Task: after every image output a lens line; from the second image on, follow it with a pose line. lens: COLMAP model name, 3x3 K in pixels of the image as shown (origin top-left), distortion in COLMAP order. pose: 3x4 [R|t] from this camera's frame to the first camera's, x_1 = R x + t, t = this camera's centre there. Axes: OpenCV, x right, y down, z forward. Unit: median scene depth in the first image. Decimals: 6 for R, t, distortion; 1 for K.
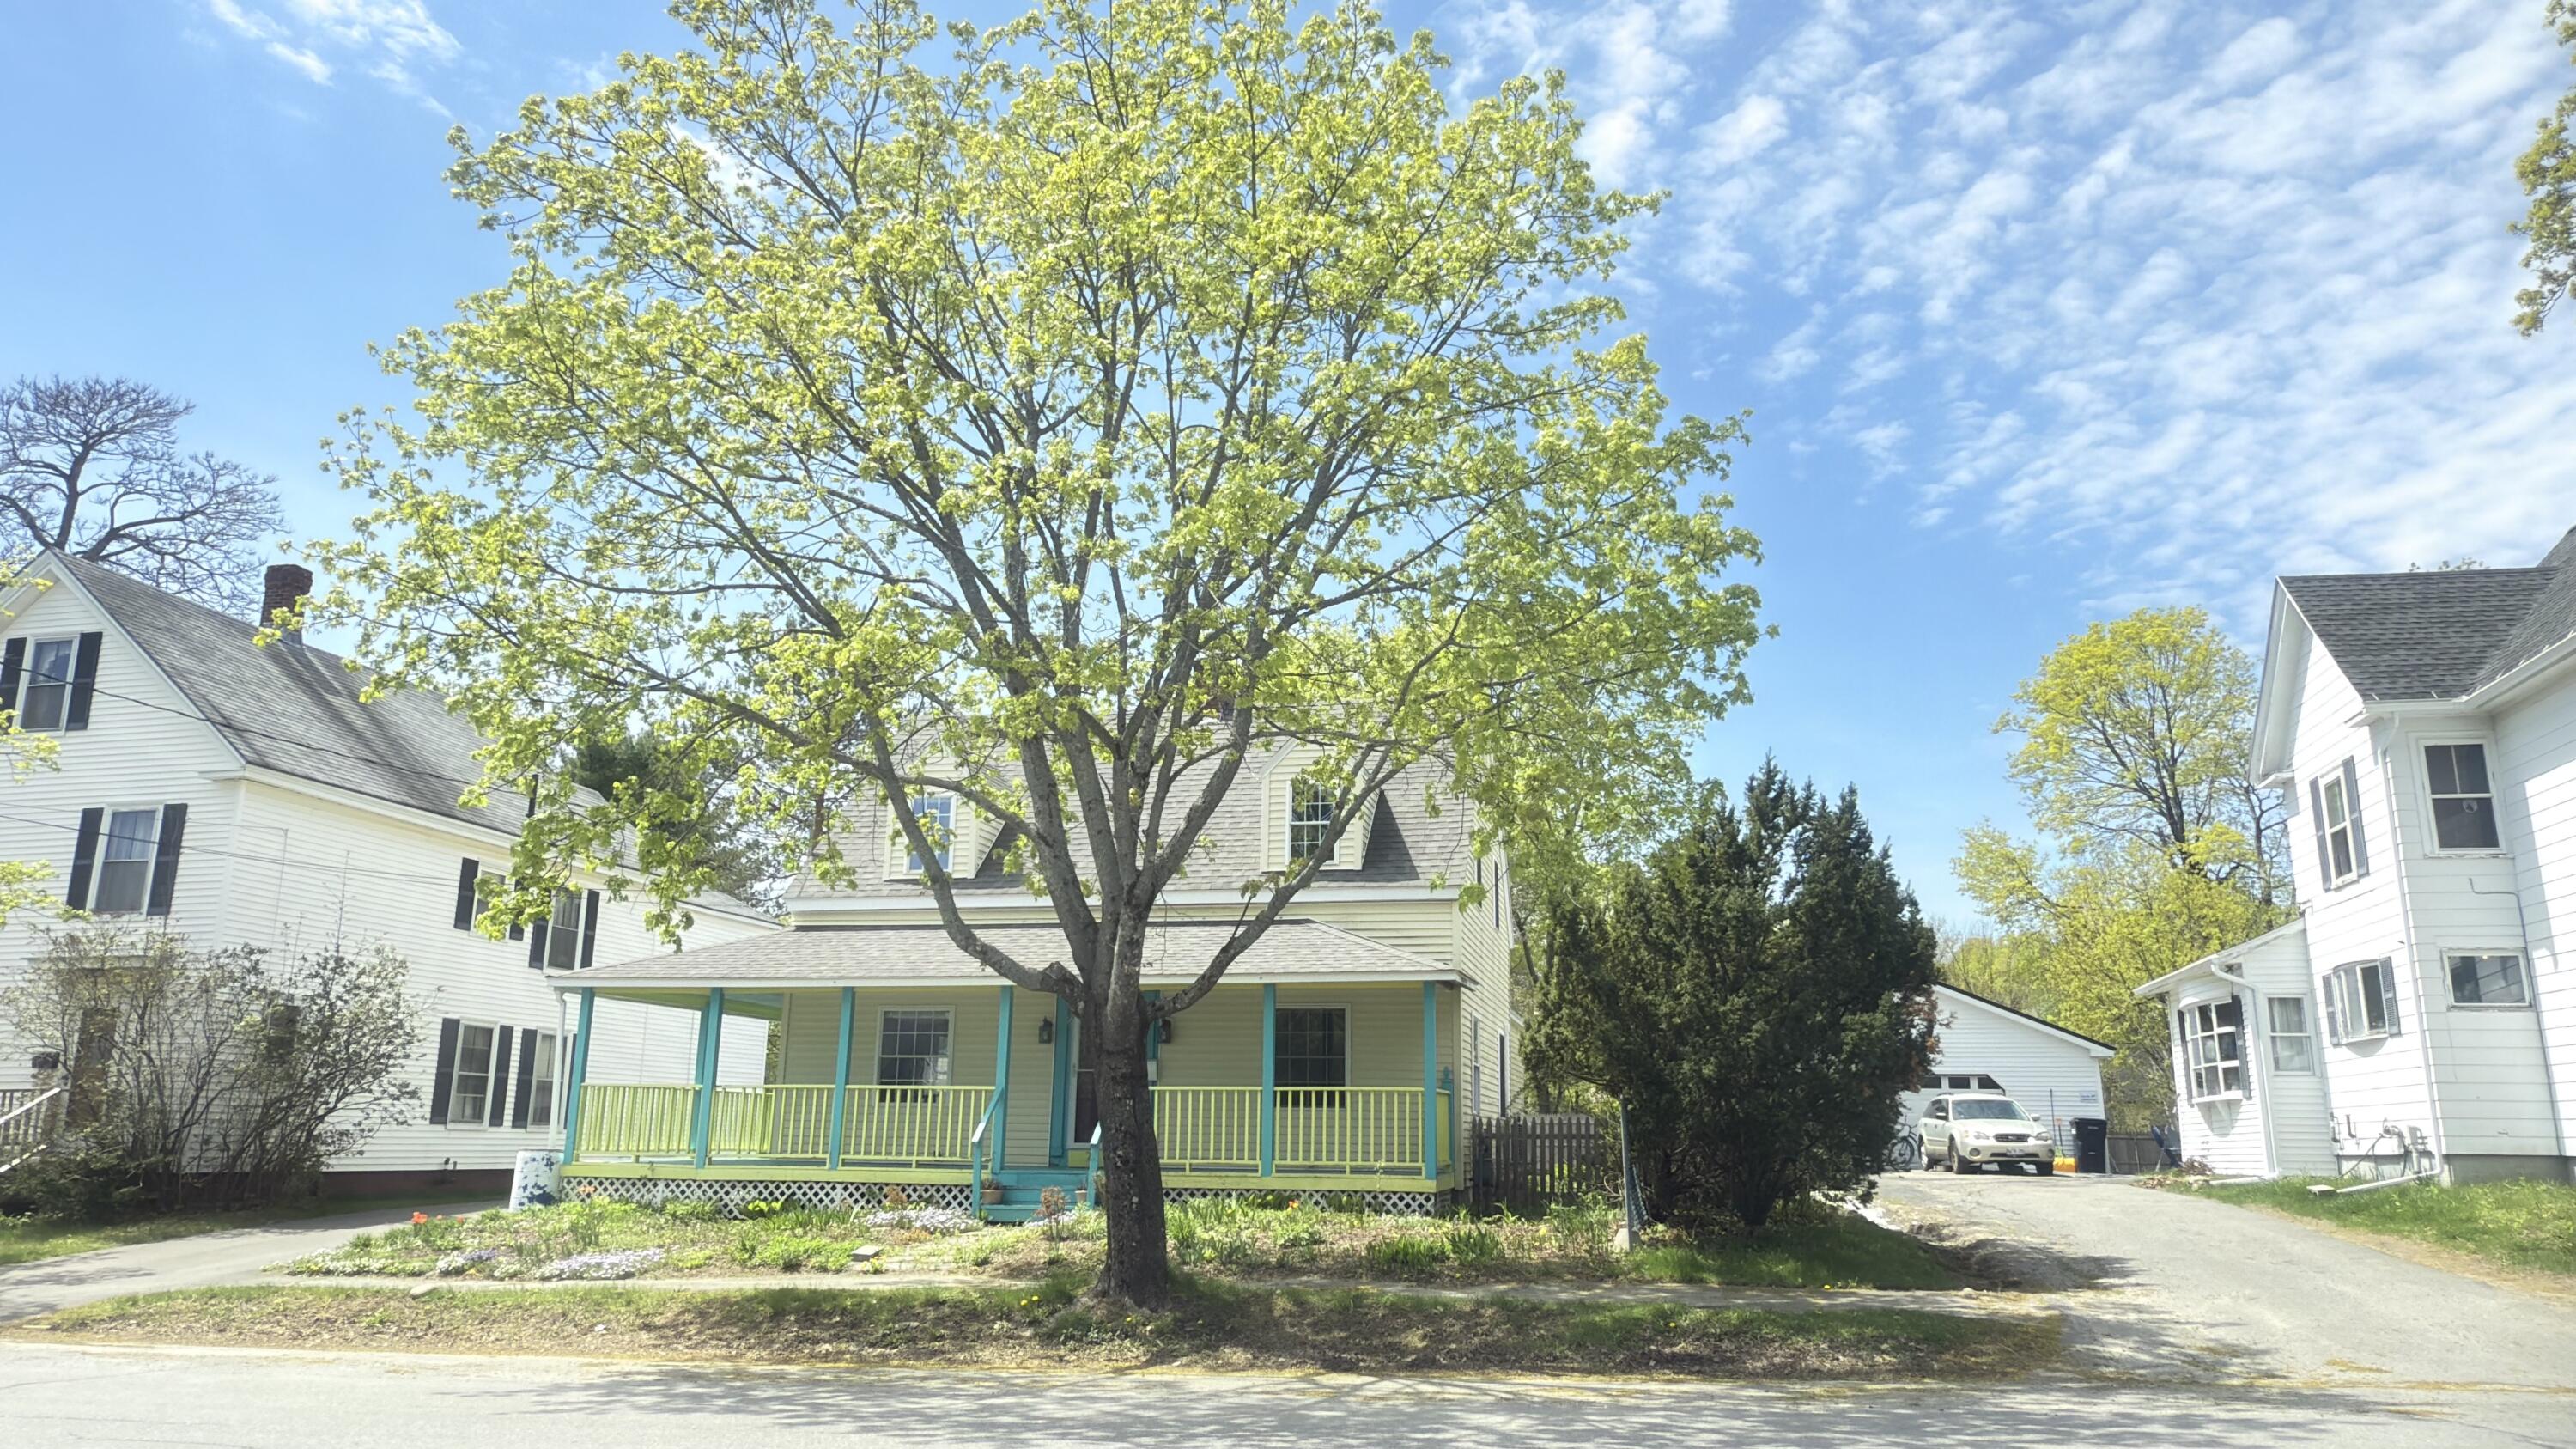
lens RADIAL K [[1740.5, 0, 1288.0], [0, 1740.5, 715.7], [0, 0, 1]] dist [-0.000654, -0.000124]
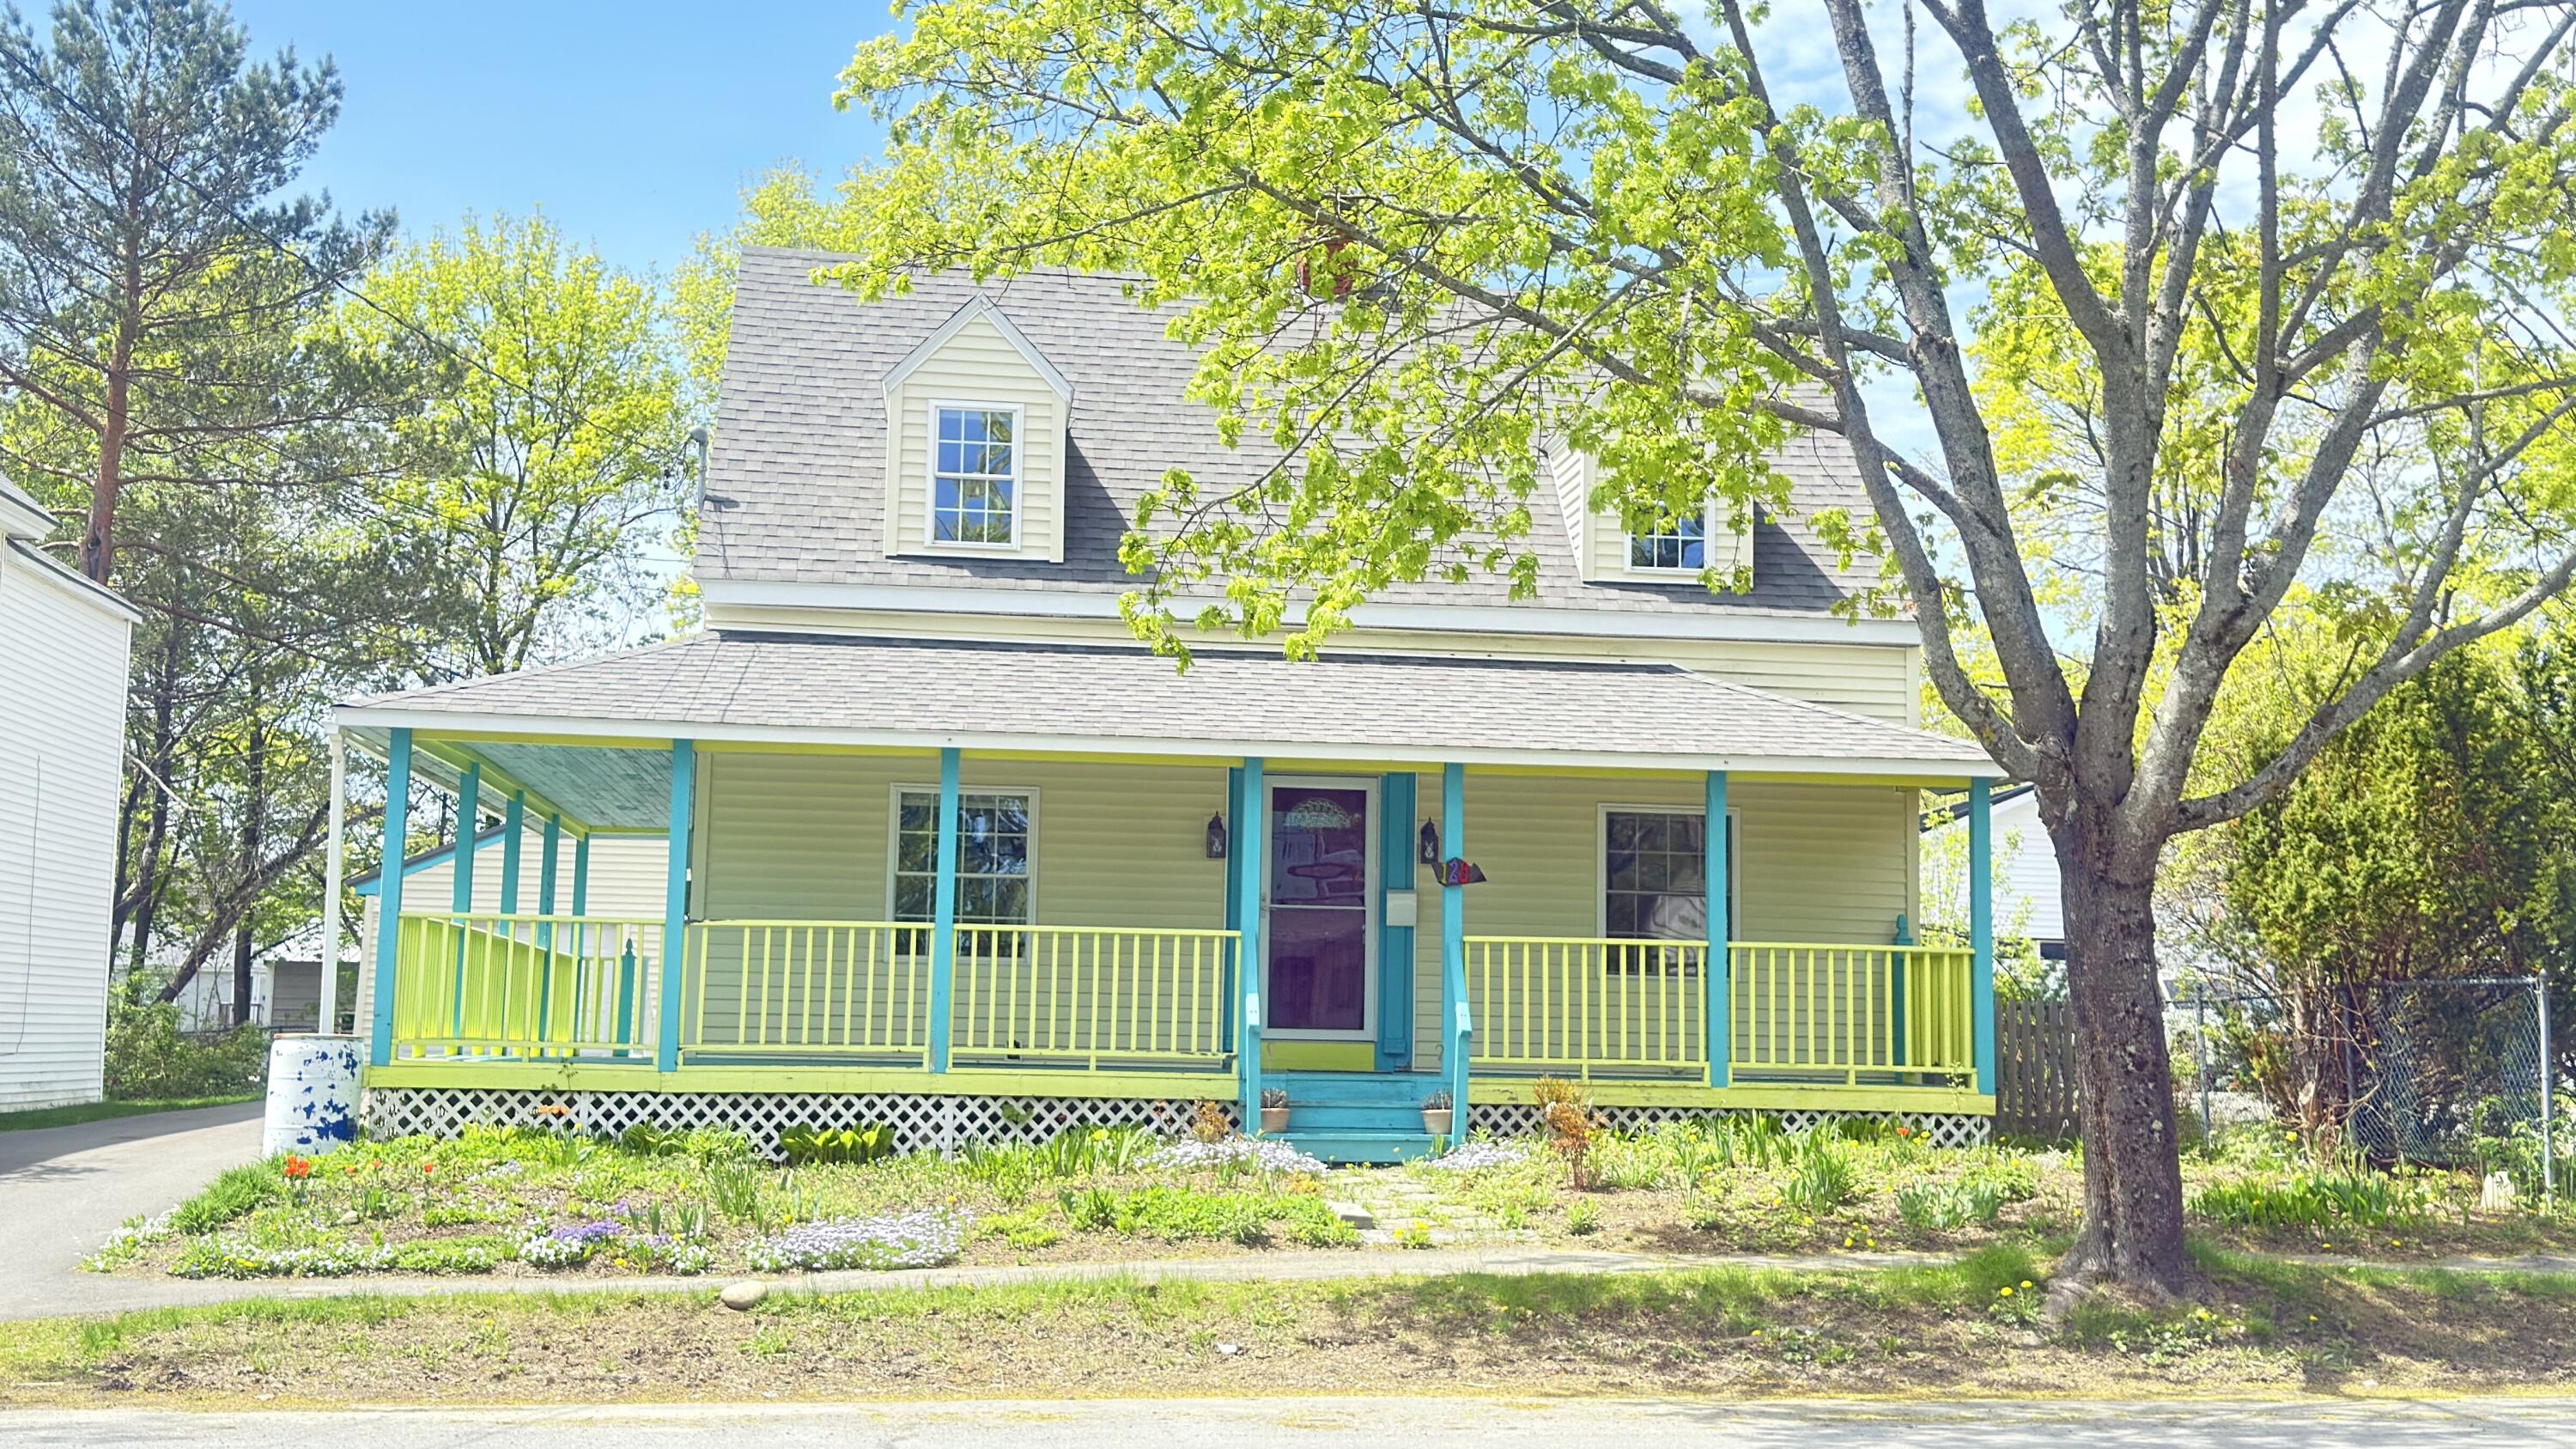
lens RADIAL K [[2934.6, 0, 1301.7], [0, 2934.6, 734.5], [0, 0, 1]] dist [0.088559, 0.000000]
pose [[0.941896, 0.039440, 0.333582, -0.444987], [-0.088130, 0.987309, 0.132112, 0.017870], [-0.324138, -0.153834, 0.933418, 0.094779]]
